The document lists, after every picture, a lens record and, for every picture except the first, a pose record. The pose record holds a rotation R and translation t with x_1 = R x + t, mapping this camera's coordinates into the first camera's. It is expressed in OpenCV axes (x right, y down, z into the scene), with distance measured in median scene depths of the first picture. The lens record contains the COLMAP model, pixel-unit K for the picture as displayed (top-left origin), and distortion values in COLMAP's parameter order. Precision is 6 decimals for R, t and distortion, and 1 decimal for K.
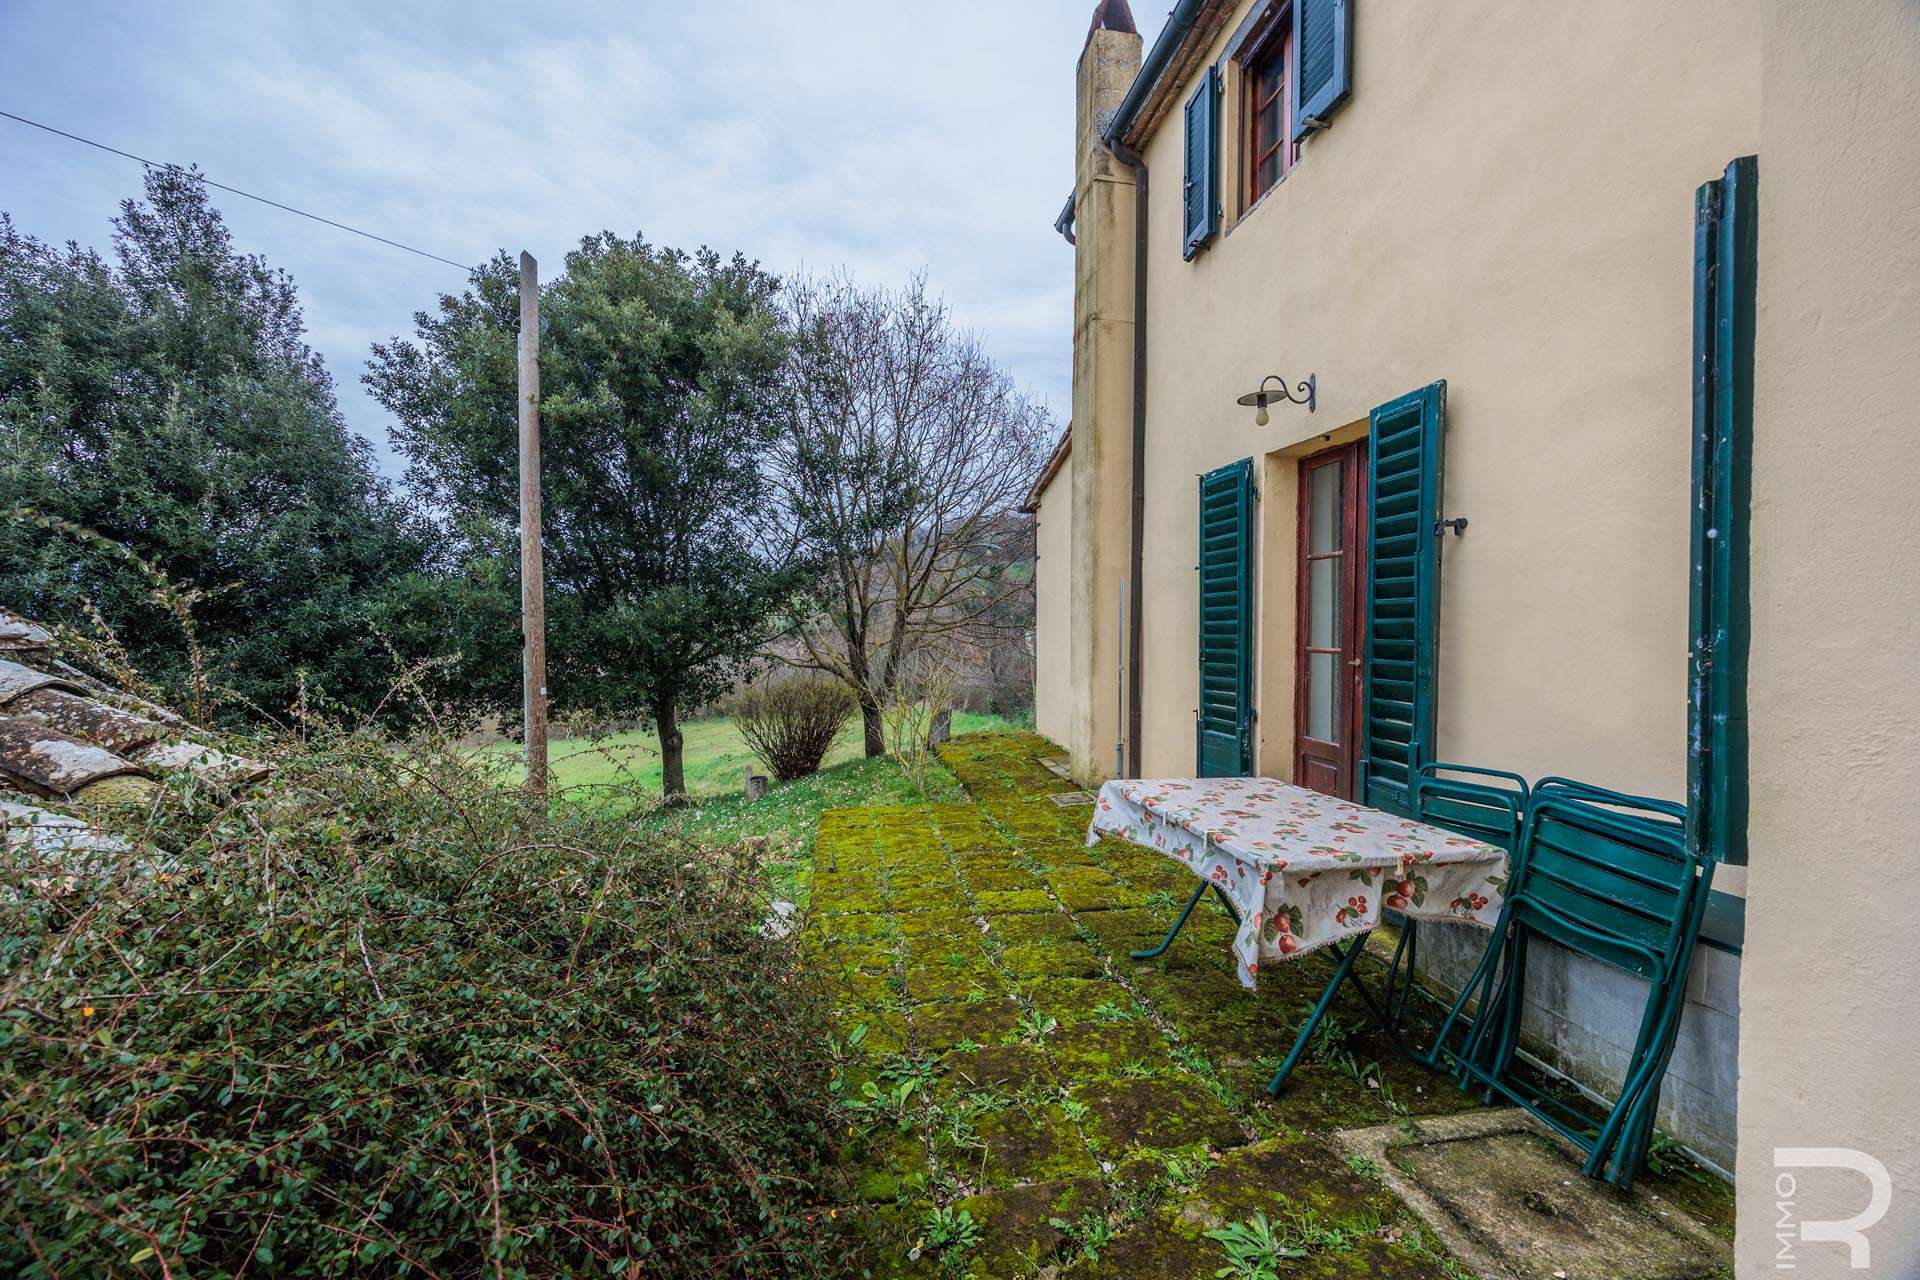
lens RADIAL K [[725.4, 0, 952.0], [0, 725.4, 641.5], [0, 0, 1]] dist [-0.007981, -0.000014]
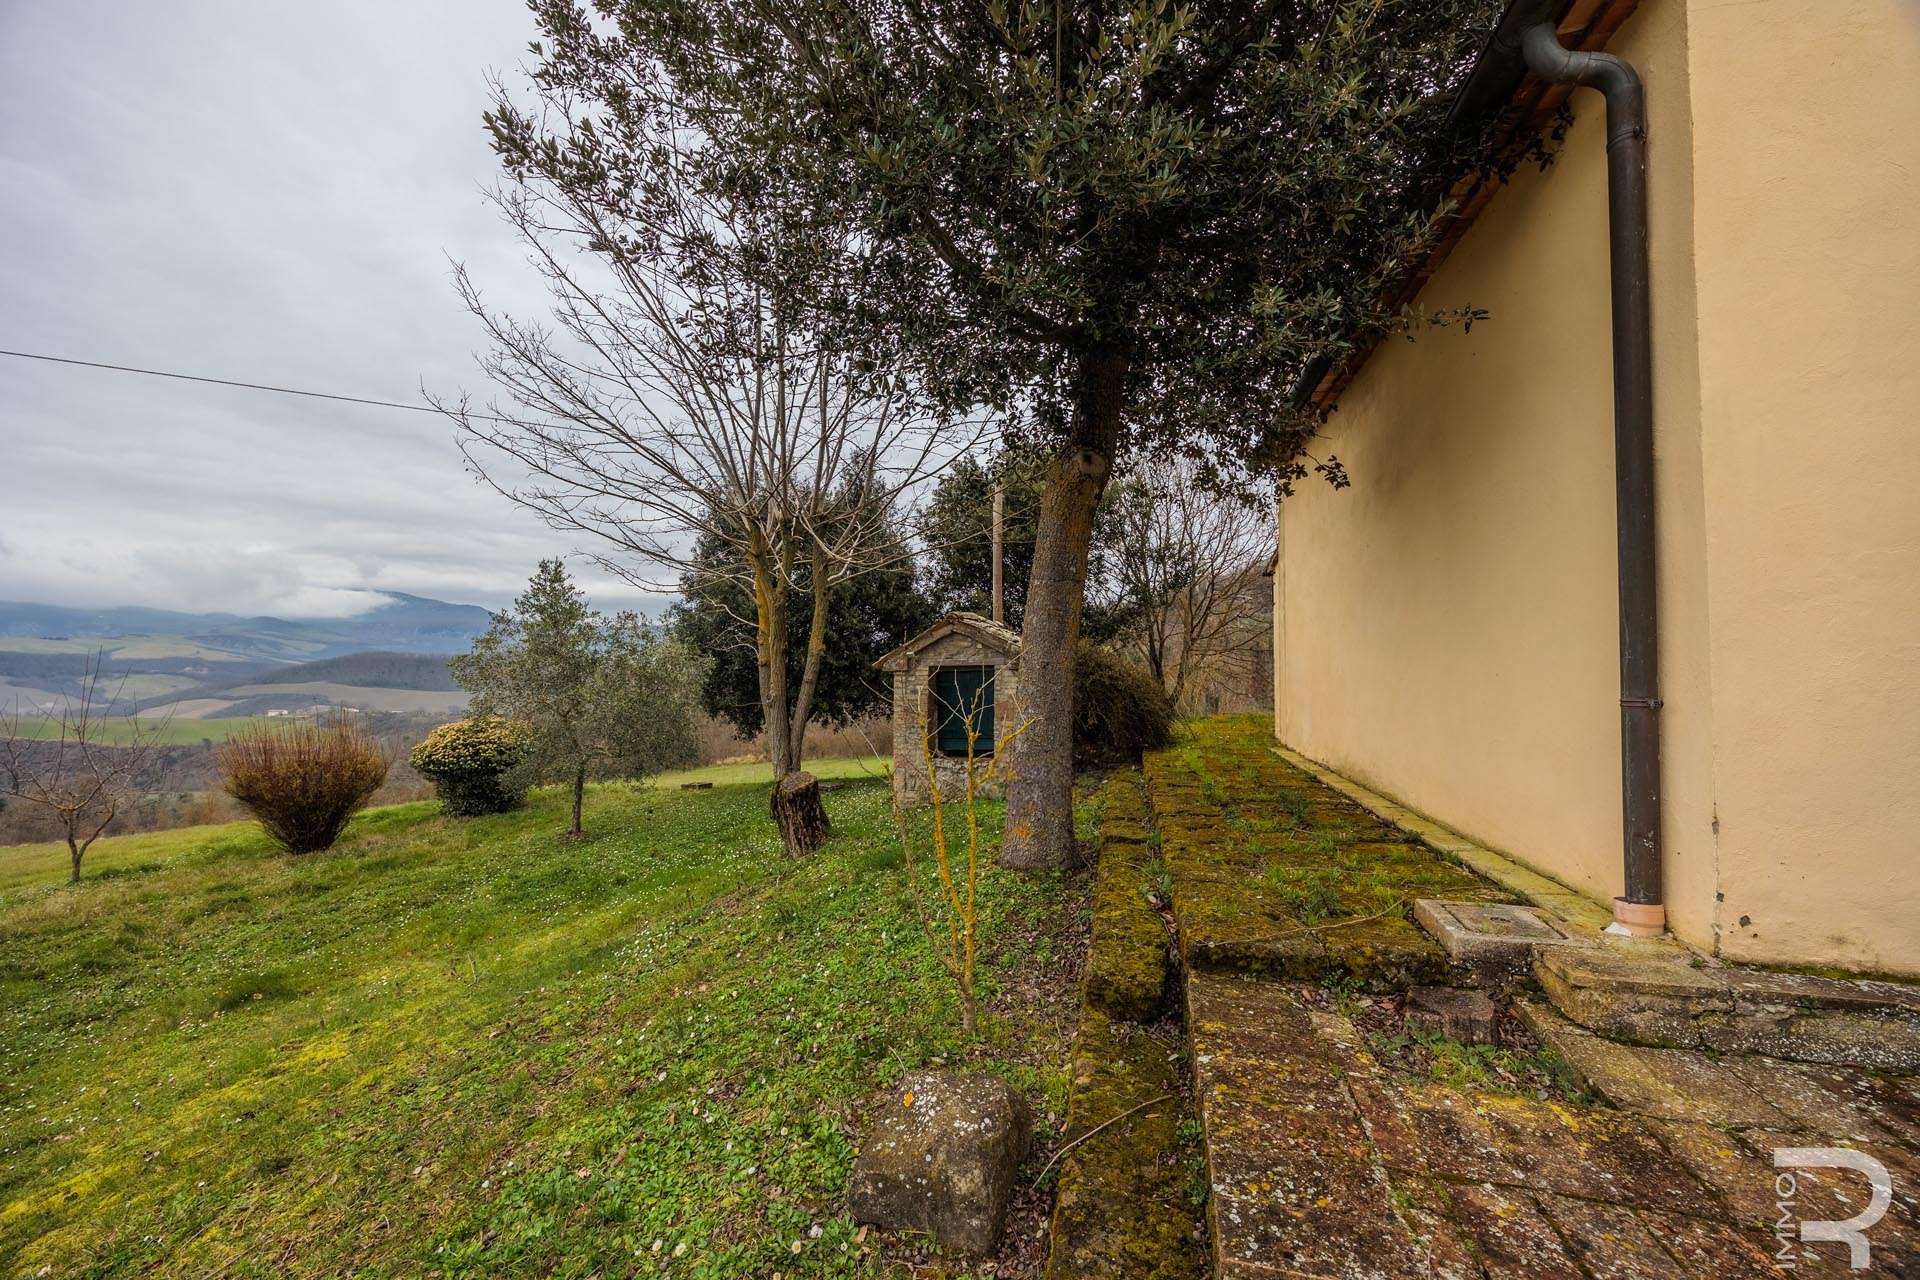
lens RADIAL K [[725.4, 0, 952.0], [0, 725.4, 641.5], [0, 0, 1]] dist [-0.007981, -0.000014]
pose [[0.924146, -0.008404, -0.381947, 0.070027], [-0.016287, 0.997982, -0.061365, 0.079068], [0.381692, 0.062931, 0.922145, -0.754944]]
